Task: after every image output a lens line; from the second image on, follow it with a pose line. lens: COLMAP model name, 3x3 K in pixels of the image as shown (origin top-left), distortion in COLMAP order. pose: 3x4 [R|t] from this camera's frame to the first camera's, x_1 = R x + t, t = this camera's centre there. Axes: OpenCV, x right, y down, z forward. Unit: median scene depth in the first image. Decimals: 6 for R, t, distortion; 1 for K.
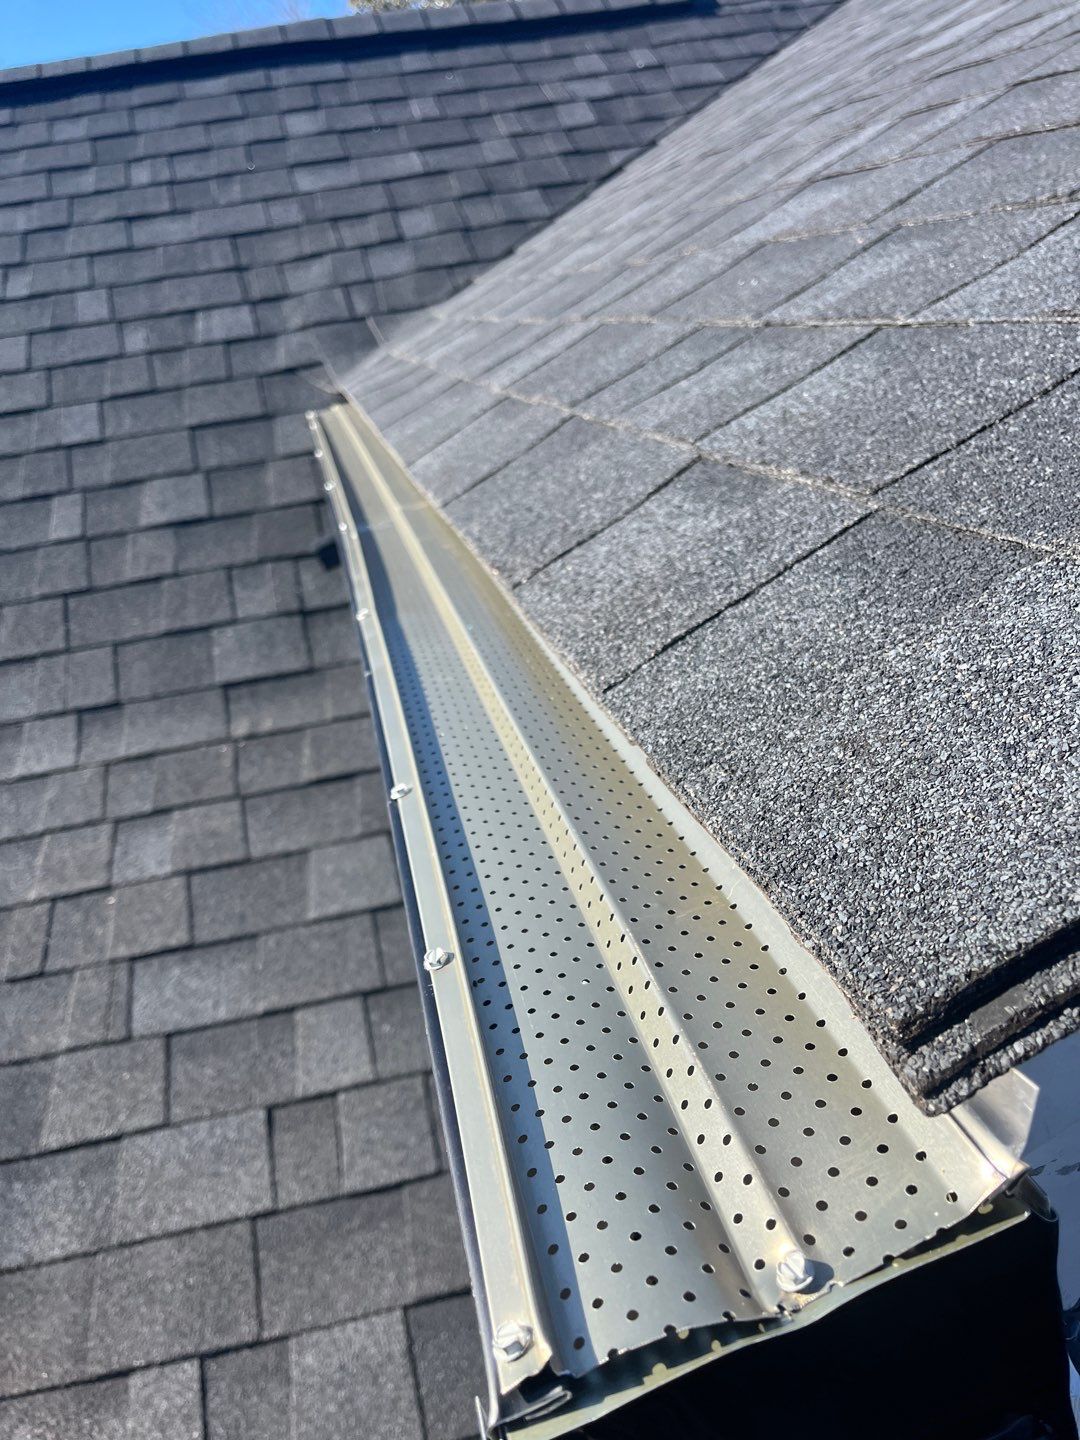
lens RADIAL K [[1118.8, 0, 540.0], [0, 1118.8, 720.0], [0, 0, 1]] dist [-0.007193, -0.009045]
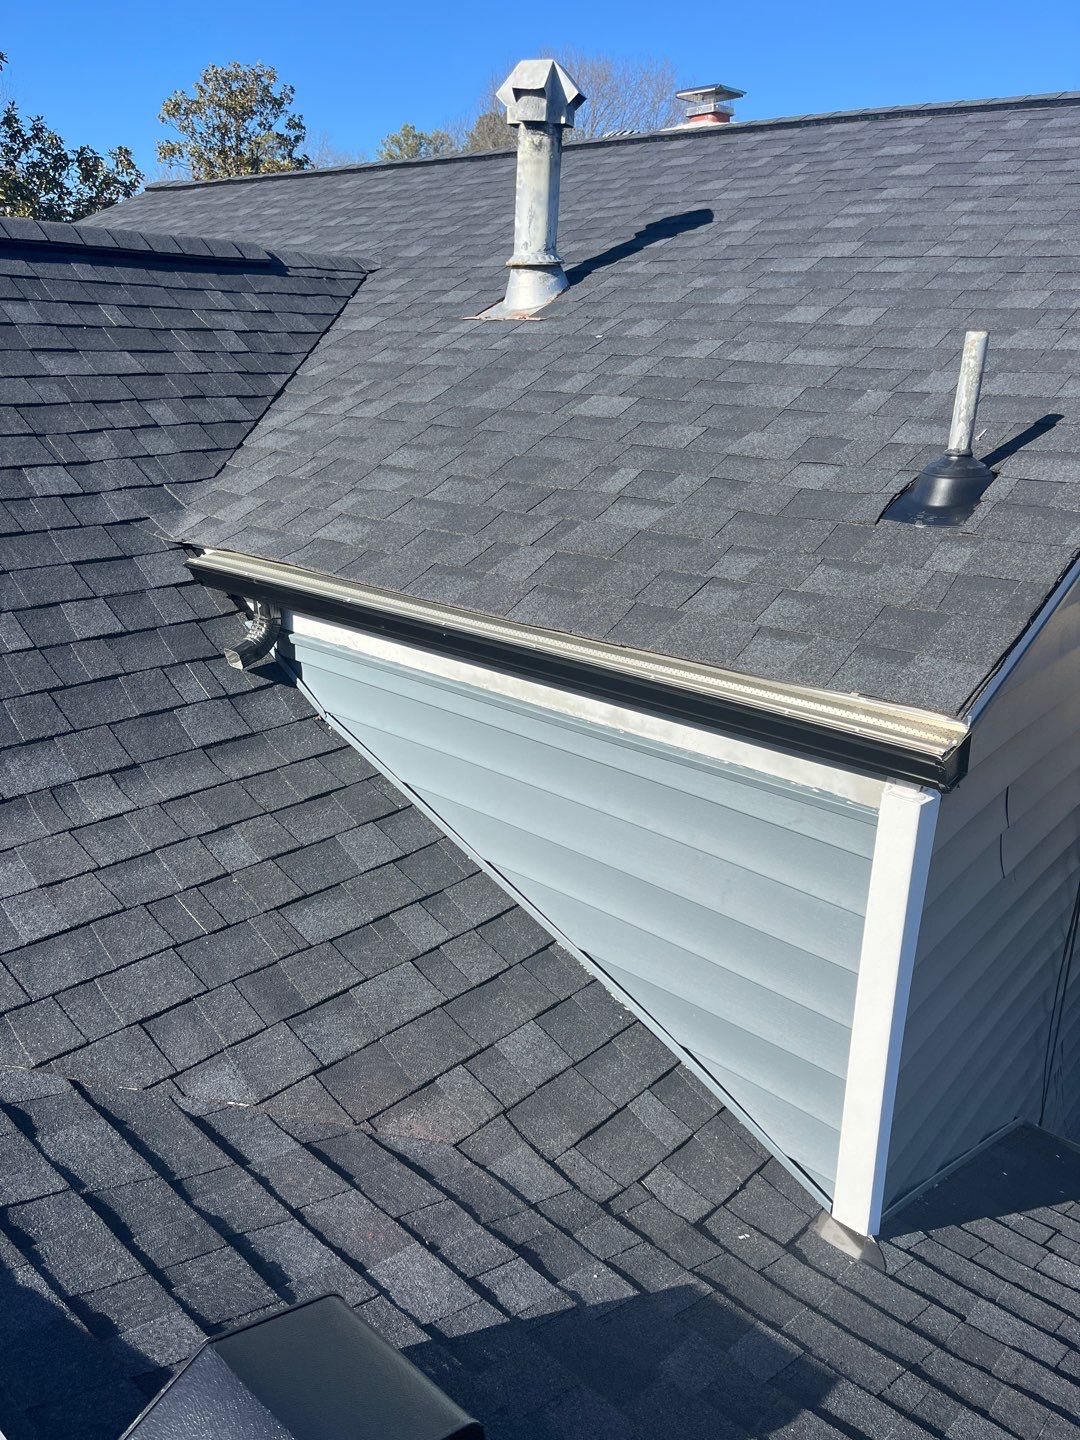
lens RADIAL K [[1118.8, 0, 540.0], [0, 1118.8, 720.0], [0, 0, 1]] dist [-0.007193, -0.009045]
pose [[0.768208, -0.053738, 0.637941, -0.941505], [0.104426, 0.993643, -0.042050, 0.044891], [-0.631626, 0.098921, 0.768936, -0.438614]]
